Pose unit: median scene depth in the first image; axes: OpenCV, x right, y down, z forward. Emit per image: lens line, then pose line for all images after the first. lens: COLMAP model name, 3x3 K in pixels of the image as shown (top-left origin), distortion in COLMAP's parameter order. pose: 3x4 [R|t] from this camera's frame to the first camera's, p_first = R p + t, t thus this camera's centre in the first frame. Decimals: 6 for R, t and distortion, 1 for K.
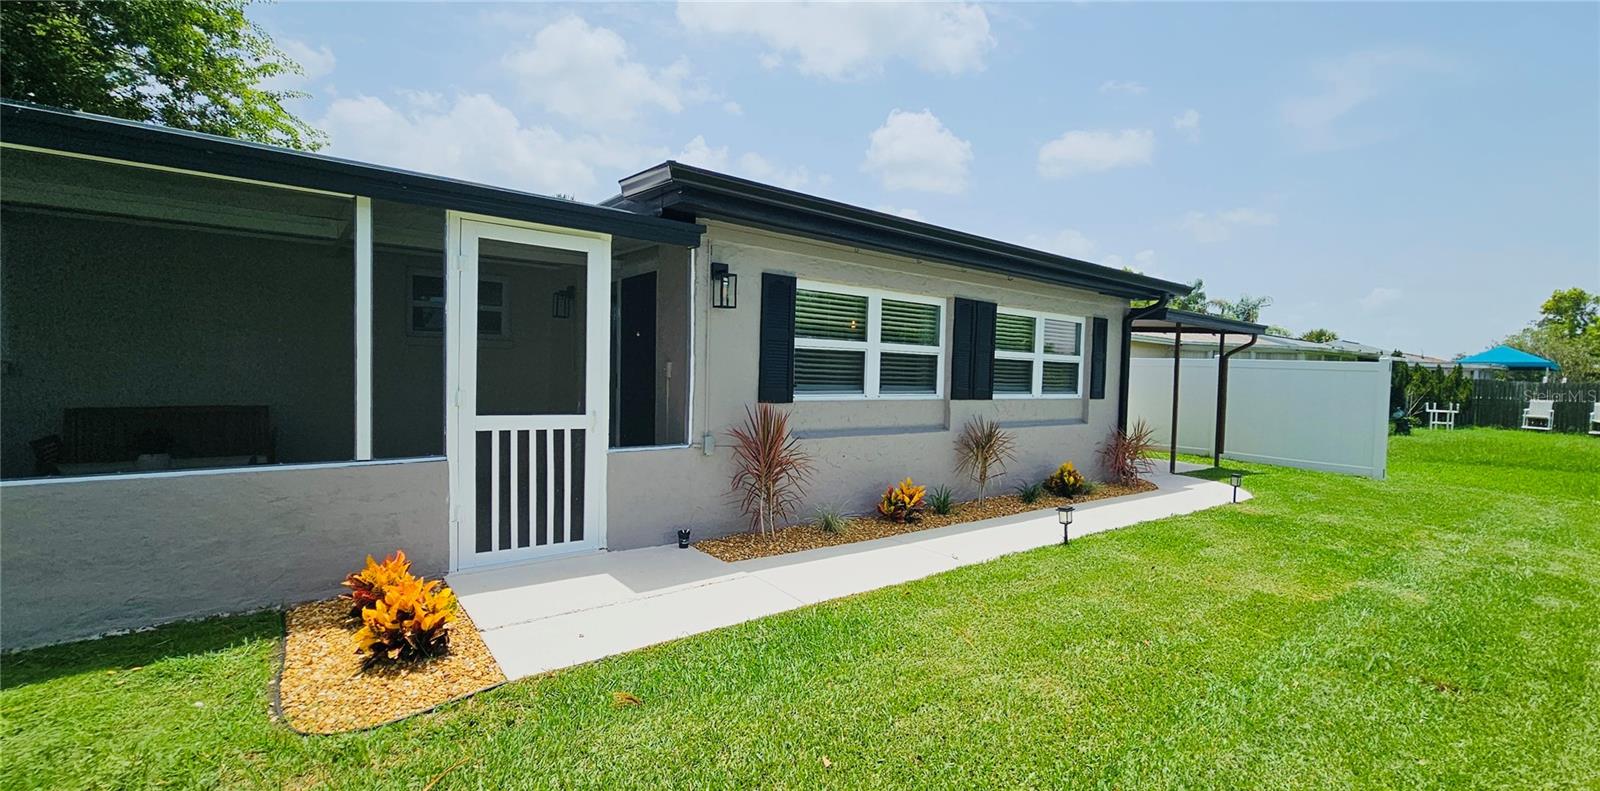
lens RADIAL K [[640.0, 0, 808.9], [0, 640.0, 398.6], [0, 0, 1]] dist [-0.002669, 0.001079]
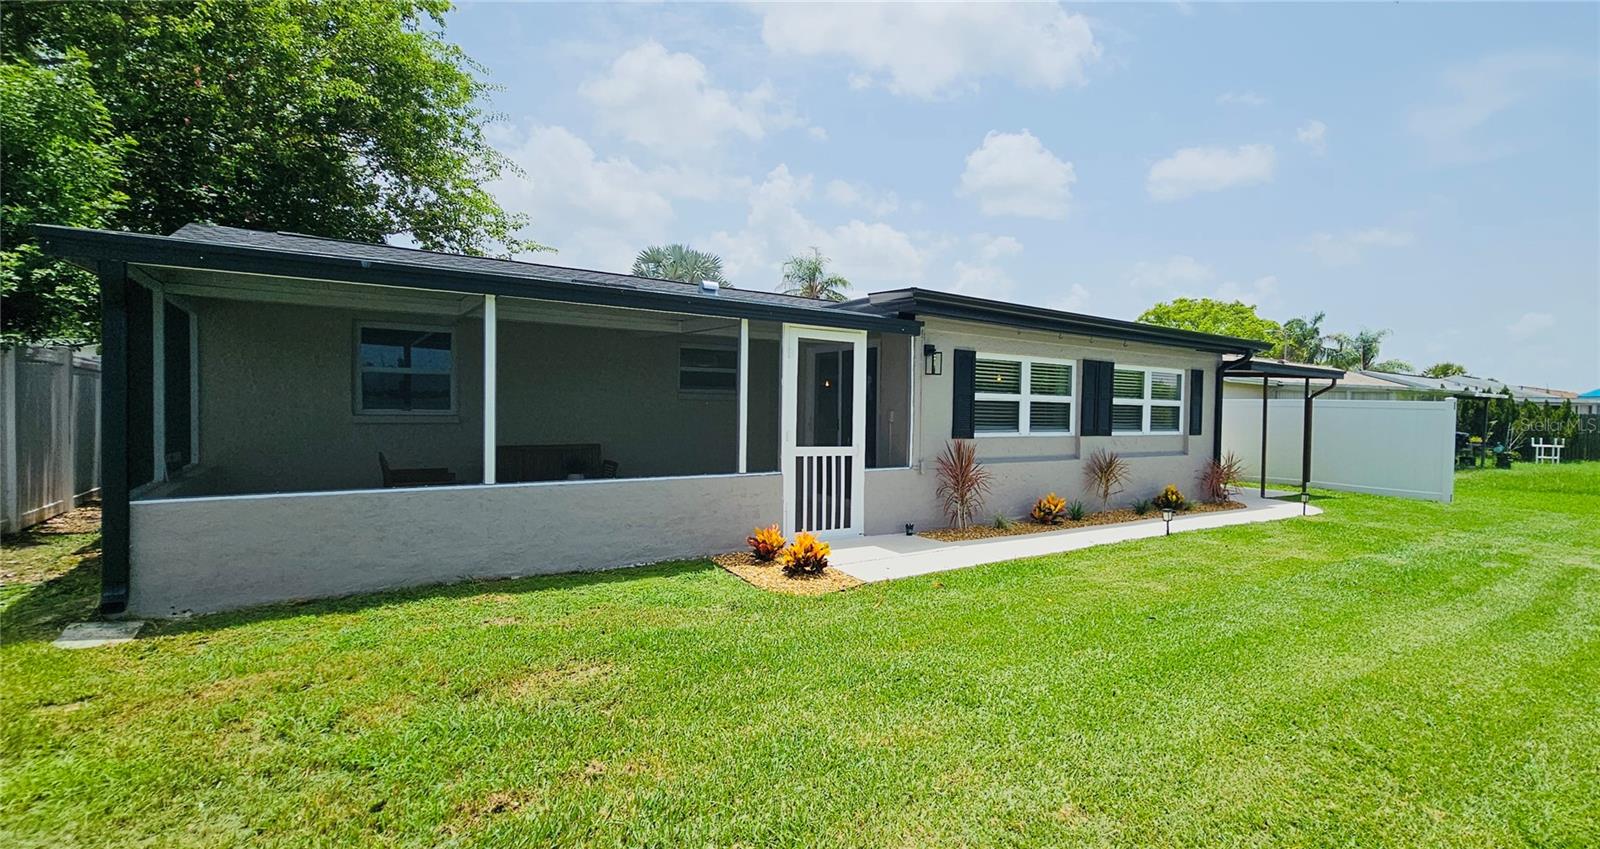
lens RADIAL K [[688.1, 0, 885.1], [0, 688.1, 447.7], [0, 0, 1]] dist [-0.001199, -0.000485]
pose [[0.999687, -0.010411, -0.022769, -0.176855], [0.010589, 0.999914, 0.007683, 0.012130], [0.022687, -0.007921, 0.999711, -0.508212]]
